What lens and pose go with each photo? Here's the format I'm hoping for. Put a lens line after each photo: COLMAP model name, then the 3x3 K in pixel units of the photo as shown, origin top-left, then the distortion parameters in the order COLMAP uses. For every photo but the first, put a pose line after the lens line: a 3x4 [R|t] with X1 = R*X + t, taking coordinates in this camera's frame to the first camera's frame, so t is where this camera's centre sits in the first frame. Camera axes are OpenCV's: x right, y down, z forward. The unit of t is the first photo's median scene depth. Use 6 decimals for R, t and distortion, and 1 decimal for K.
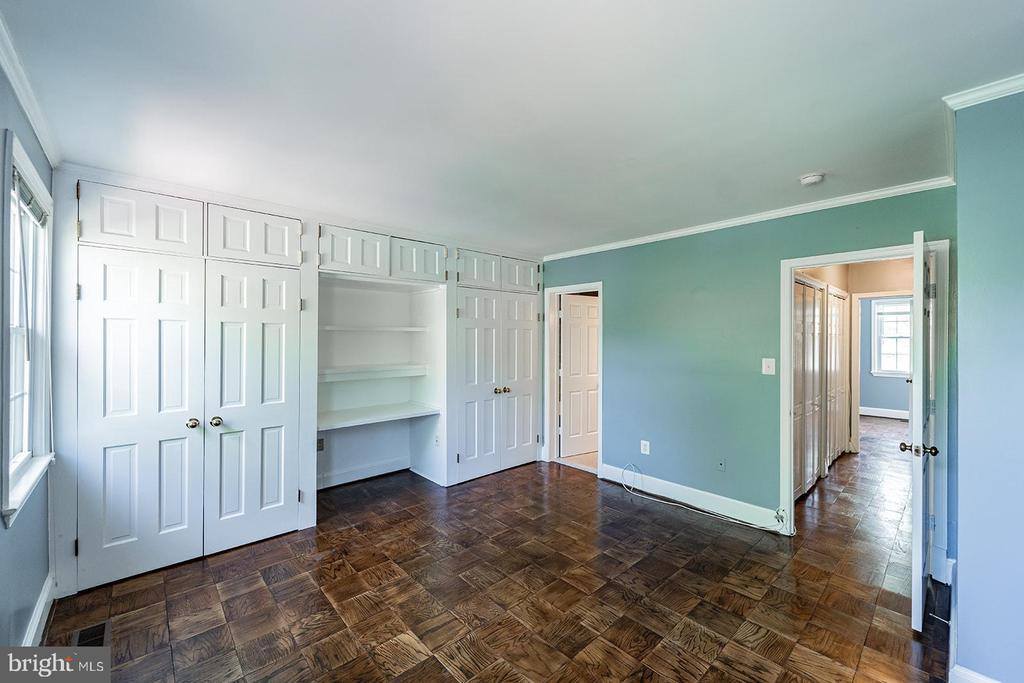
lens RADIAL K [[407.6, 0, 510.2], [0, 407.6, 337.8], [0, 0, 1]] dist [0.001070, -0.000799]
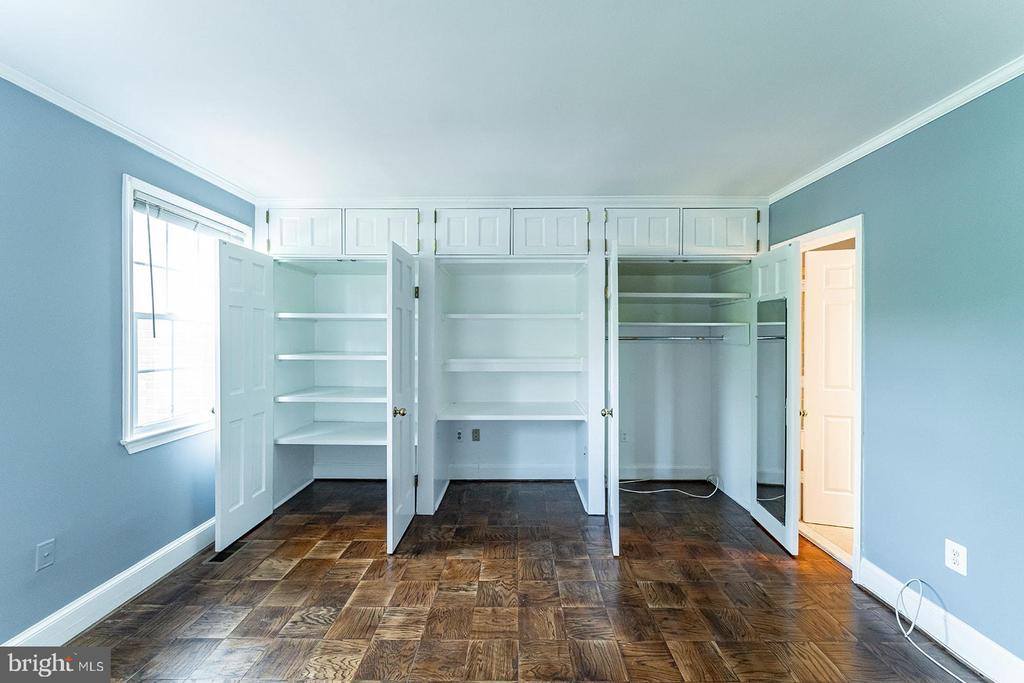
lens RADIAL K [[407.6, 0, 513.3], [0, 407.6, 340.2], [0, 0, 1]] dist [0.001070, -0.000799]
pose [[0.734939, 0.006574, -0.678102, 0.368668], [0.001883, 0.999929, 0.011735, 0.026821], [0.678131, -0.009902, 0.734875, 0.445673]]
